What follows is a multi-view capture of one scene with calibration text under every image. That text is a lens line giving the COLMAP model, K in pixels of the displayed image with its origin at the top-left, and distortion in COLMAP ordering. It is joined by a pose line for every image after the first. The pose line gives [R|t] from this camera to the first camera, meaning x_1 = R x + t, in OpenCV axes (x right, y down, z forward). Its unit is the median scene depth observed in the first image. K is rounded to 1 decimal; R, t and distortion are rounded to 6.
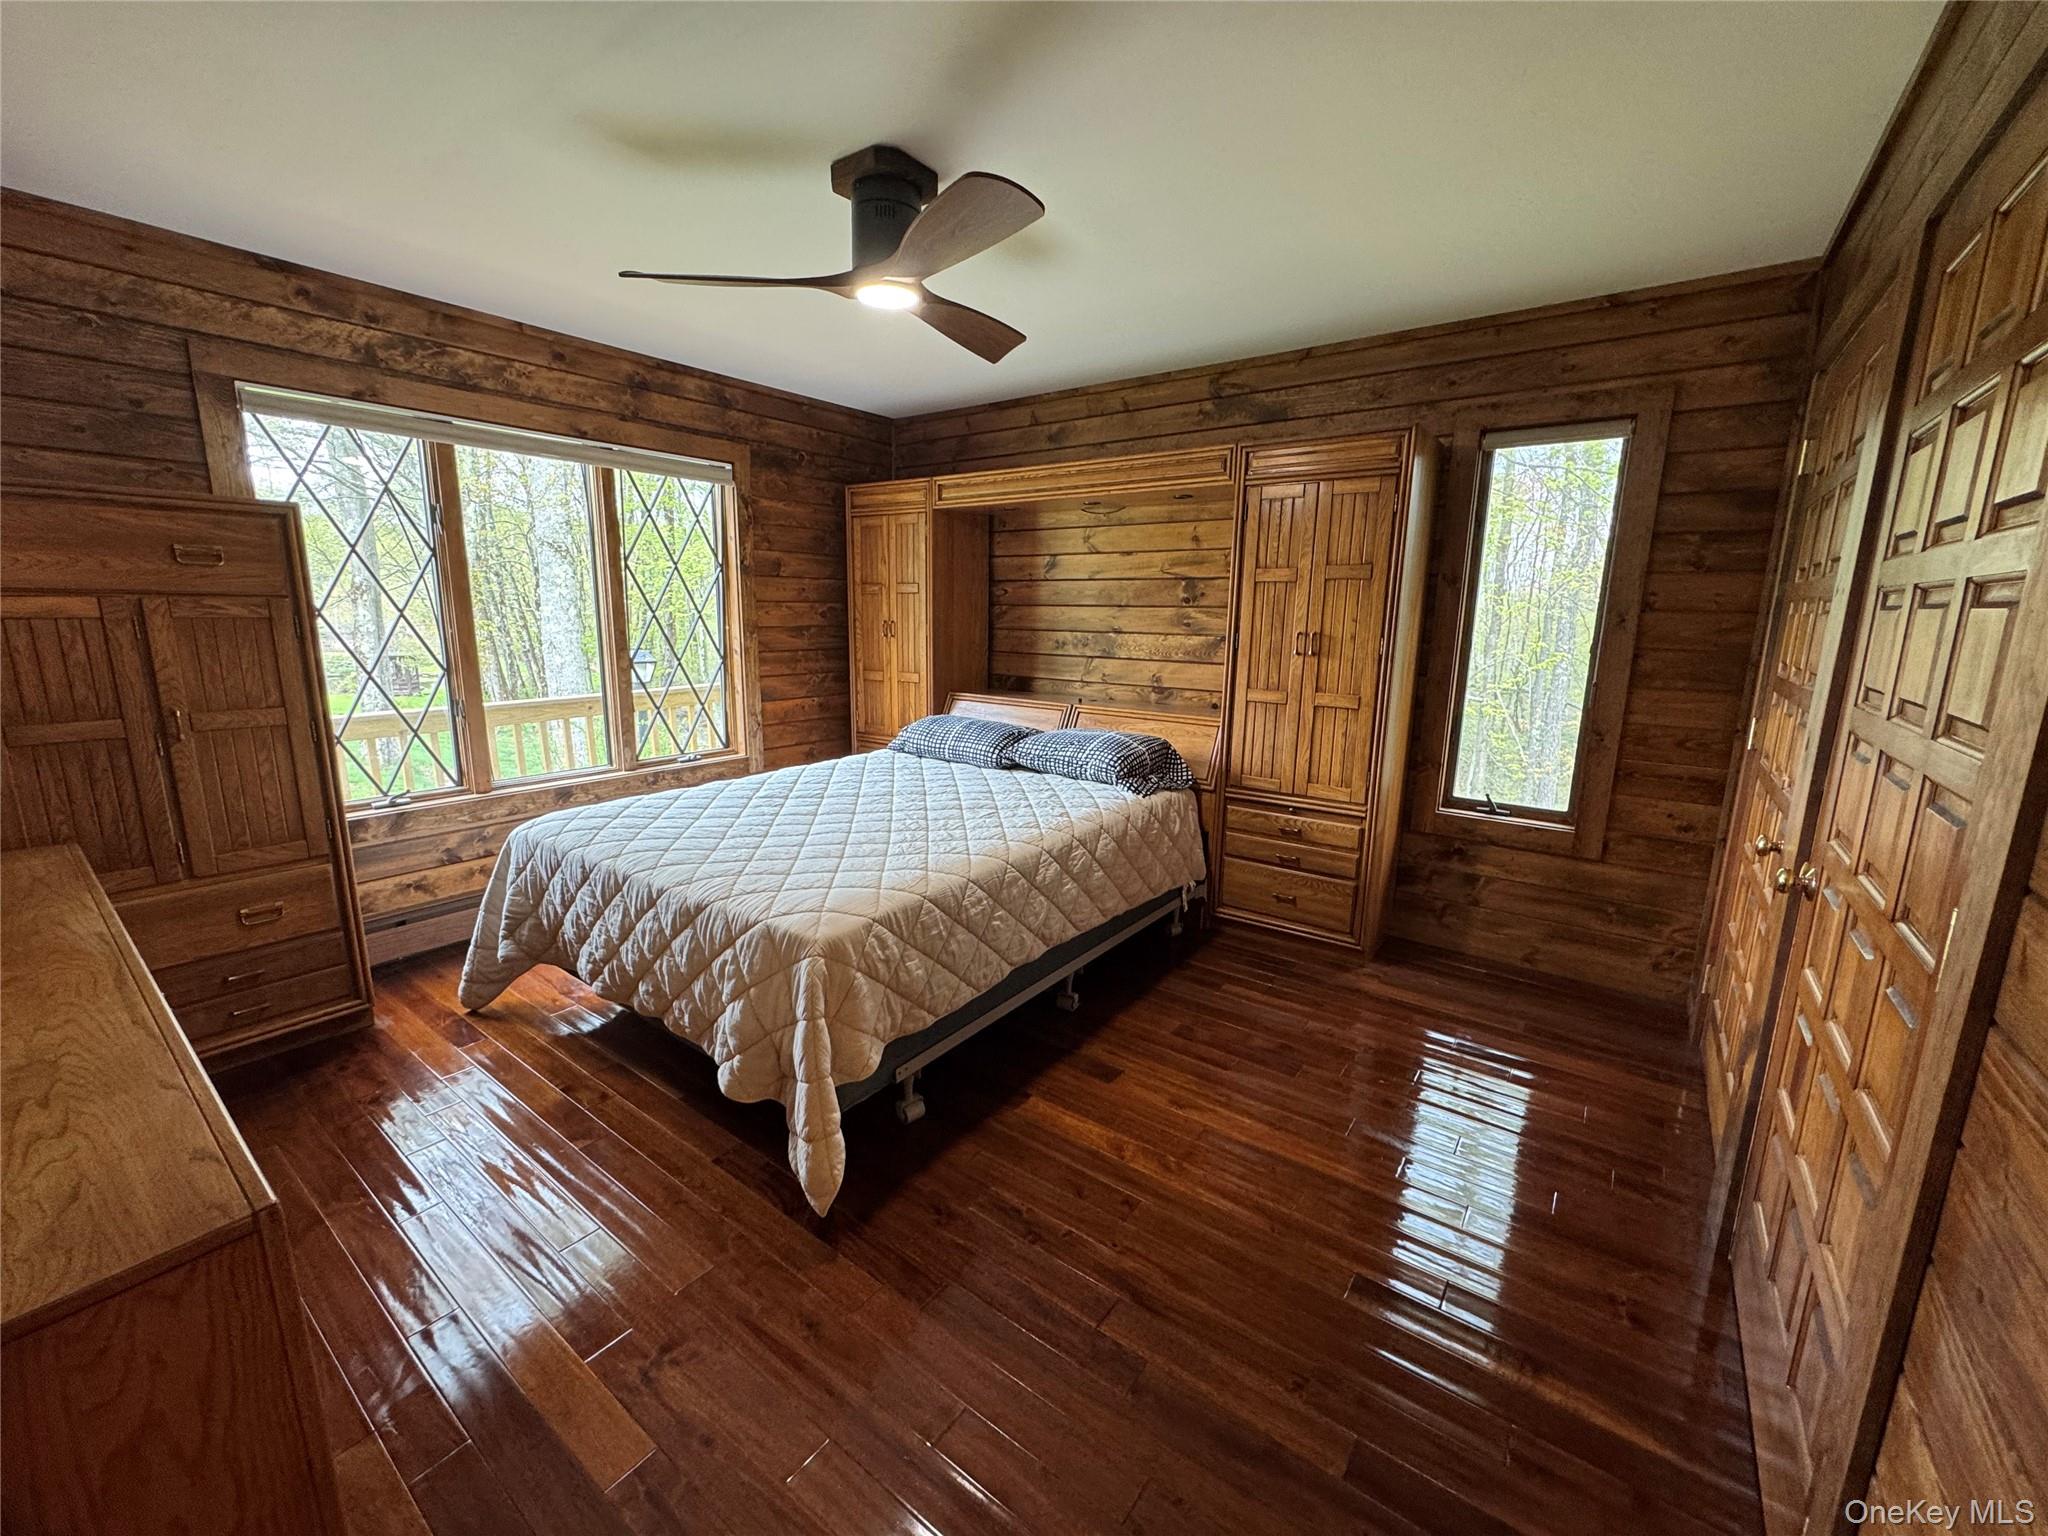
lens RADIAL K [[817.6, 0, 1022.2], [0, 817.6, 764.7], [0, 0, 1]] dist [-0.003150, 0.000098]
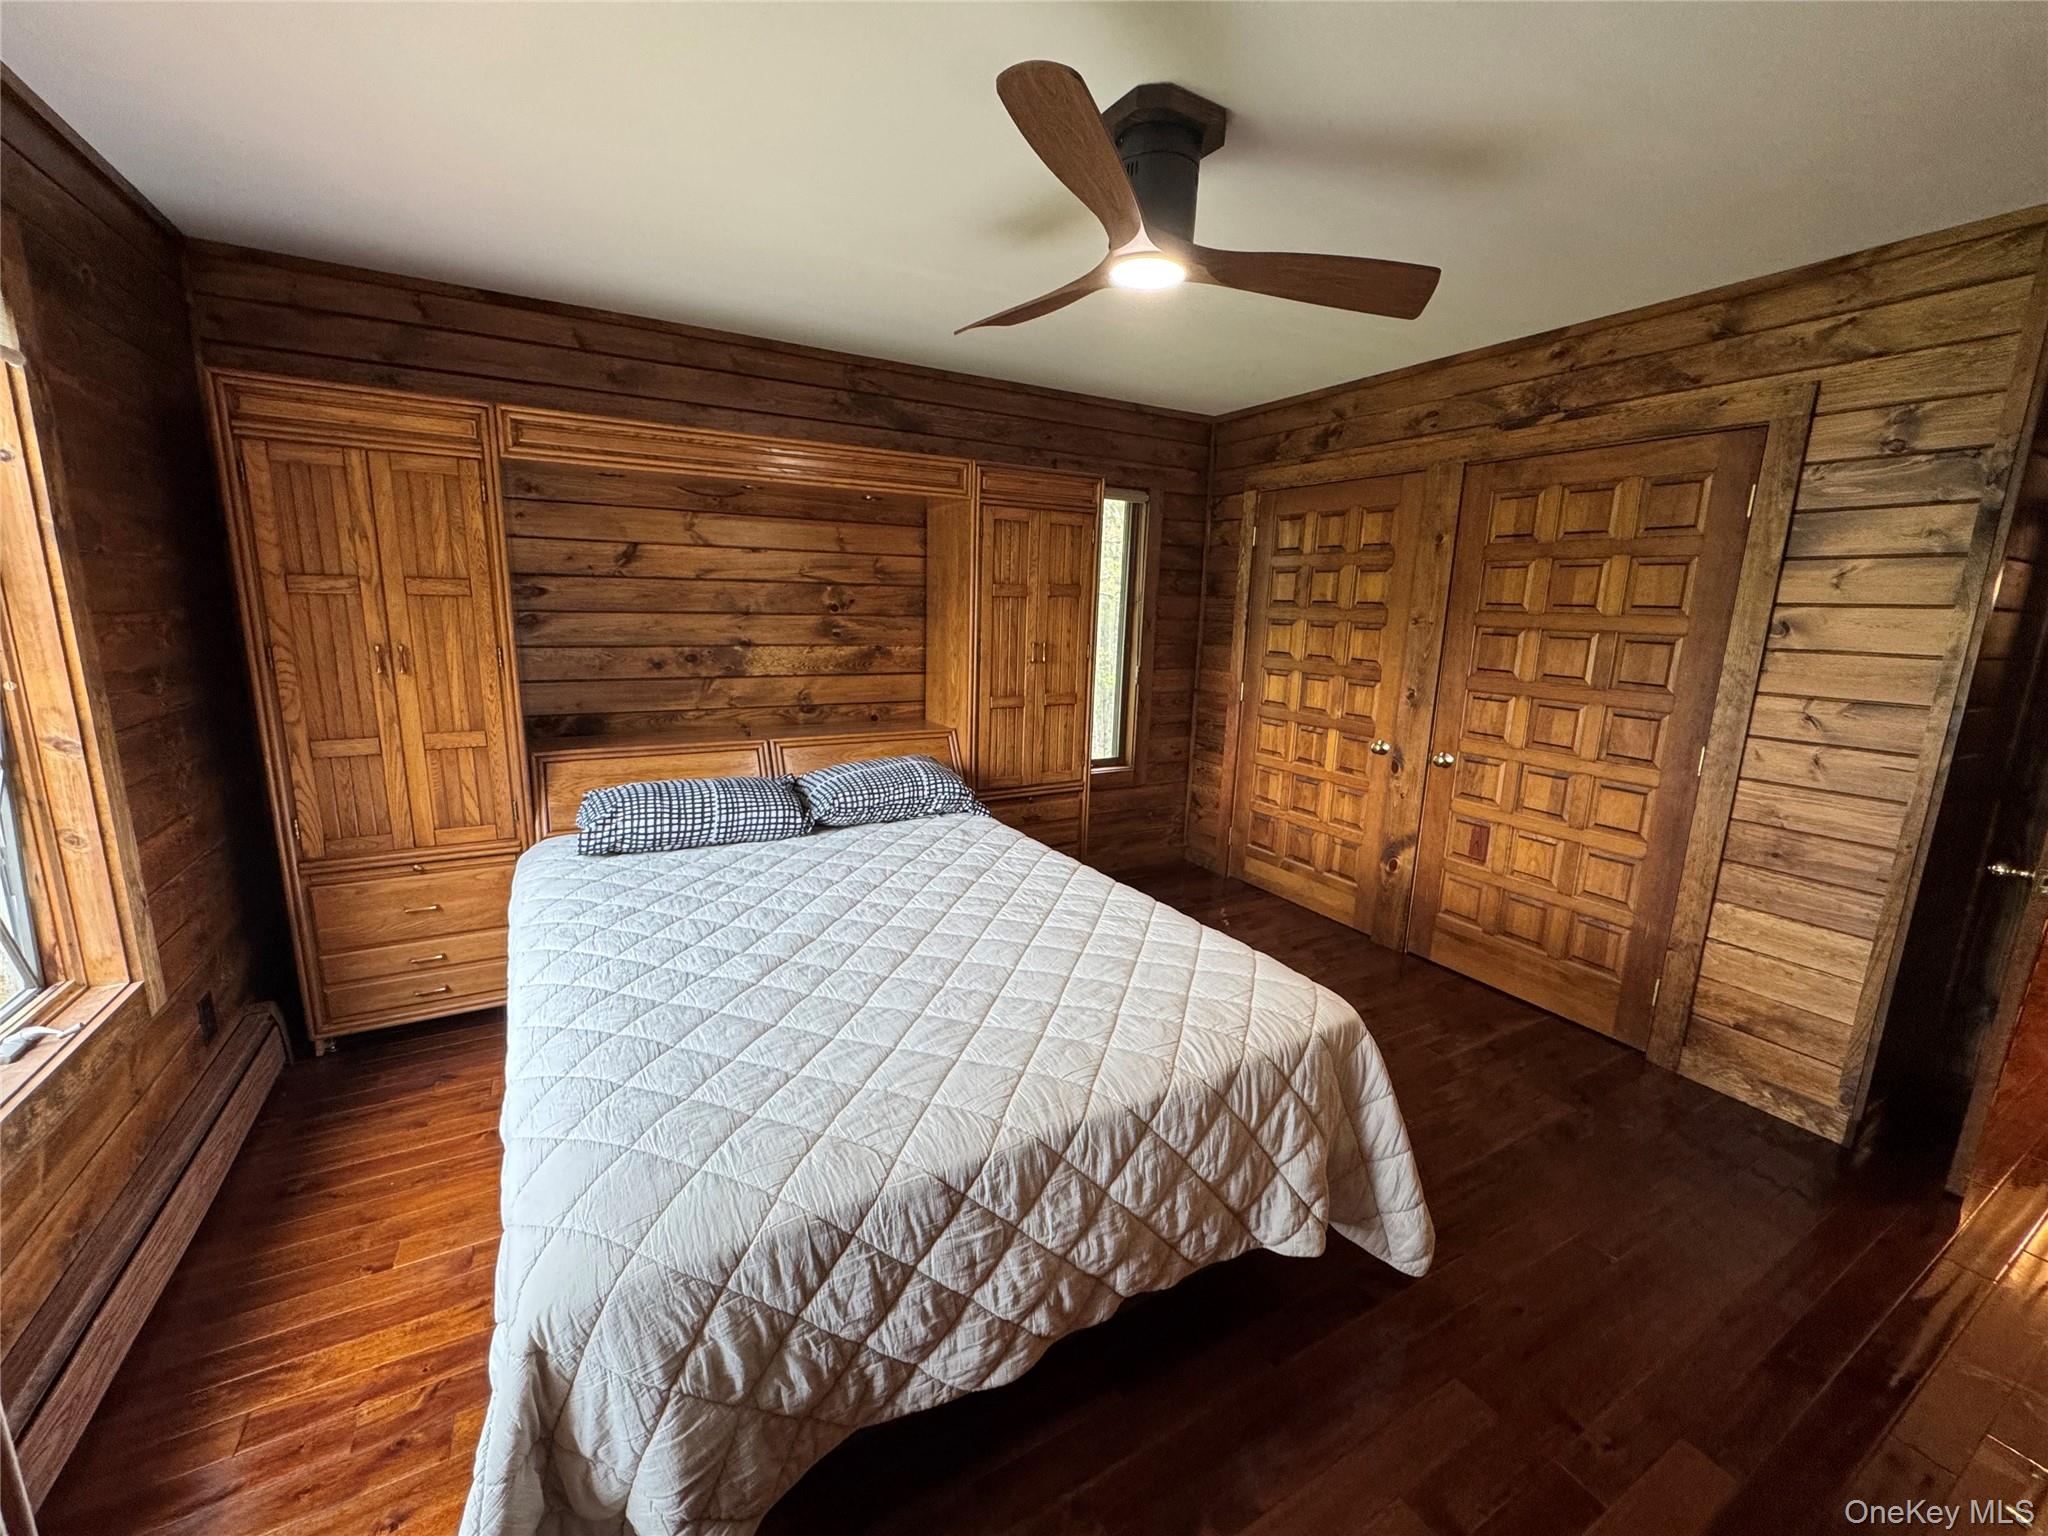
lens RADIAL K [[817.6, 0, 1022.0], [0, 817.6, 767.4], [0, 0, 1]] dist [-0.003150, 0.000098]
pose [[0.400342, -0.186699, 0.897145, -0.545857], [0.152507, 0.978946, 0.135668, -0.113863], [-0.903586, 0.082507, 0.420386, 0.424885]]
